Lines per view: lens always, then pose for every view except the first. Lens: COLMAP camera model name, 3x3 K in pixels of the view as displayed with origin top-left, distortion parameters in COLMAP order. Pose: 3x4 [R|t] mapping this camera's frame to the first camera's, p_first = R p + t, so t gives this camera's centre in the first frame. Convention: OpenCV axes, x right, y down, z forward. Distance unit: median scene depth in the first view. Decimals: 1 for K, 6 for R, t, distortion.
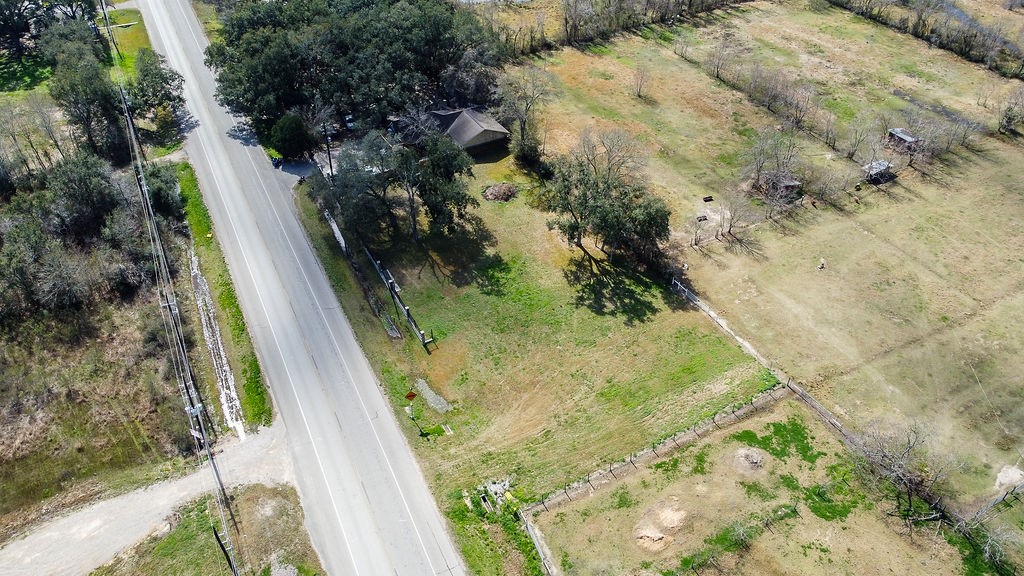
lens RADIAL K [[779.0, 0, 507.4], [0, 779.0, 282.8], [0, 0, 1]] dist [0.004086, -0.004636]
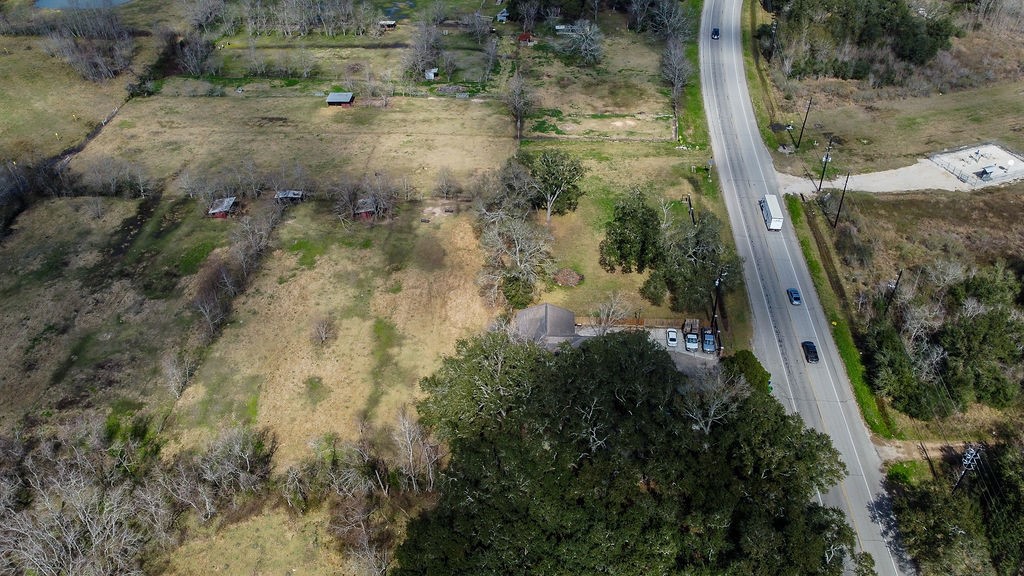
lens RADIAL K [[779.0, 0, 507.4], [0, 779.0, 282.8], [0, 0, 1]] dist [0.004086, -0.004636]
pose [[-0.857319, -0.299328, 0.418816, -0.475949], [0.343091, 0.274305, 0.898357, -1.347764], [-0.383787, 0.913870, -0.132470, 1.402875]]
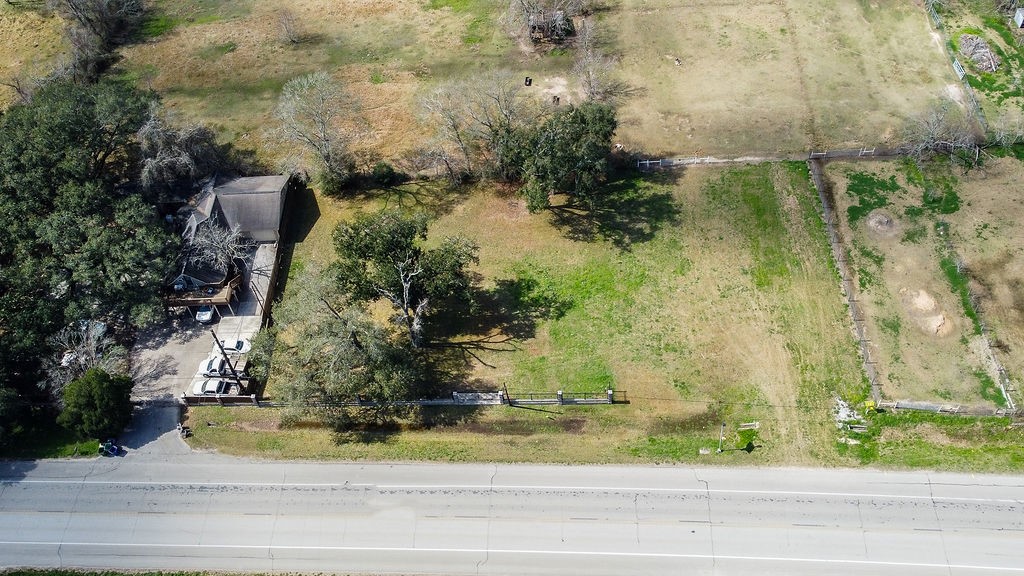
lens RADIAL K [[939.4, 0, 509.0], [0, 939.4, 286.1], [0, 0, 1]] dist [0.004955, -0.013945]
pose [[0.480847, -0.699207, 0.529052, -0.561220], [0.603914, 0.701553, 0.378300, -0.421256], [-0.635668, 0.137598, 0.759601, 0.271164]]
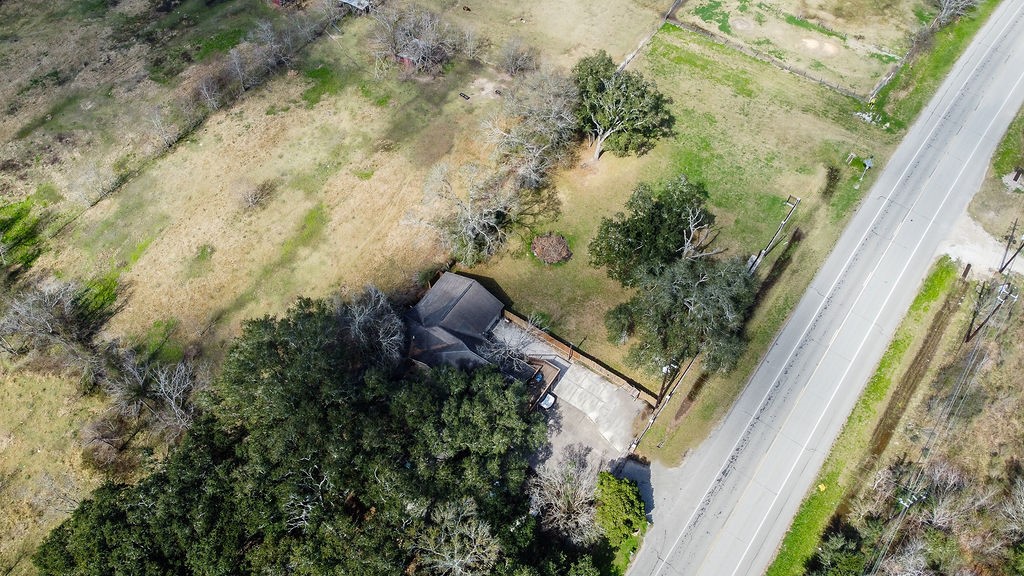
lens RADIAL K [[772.8, 0, 509.3], [0, 772.8, 285.3], [0, 0, 1]] dist [0.000757, -0.004664]
pose [[-0.458695, -0.734504, 0.500103, -0.524869], [0.566962, 0.191442, 0.801189, -0.966887], [-0.684217, 0.651041, 0.328623, 0.920072]]
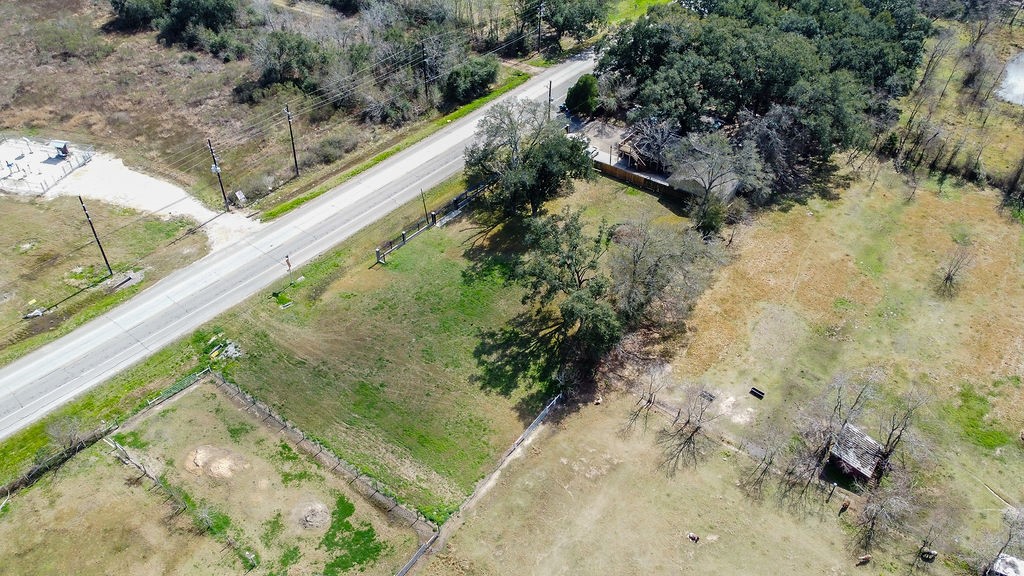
lens RADIAL K [[779.0, 0, 507.4], [0, 779.0, 282.8], [0, 0, 1]] dist [0.004086, -0.004636]
pose [[0.409498, 0.587236, -0.698187, 0.710212], [-0.574111, 0.760636, 0.303035, -0.317479], [0.709019, 0.276744, 0.648617, 0.388808]]
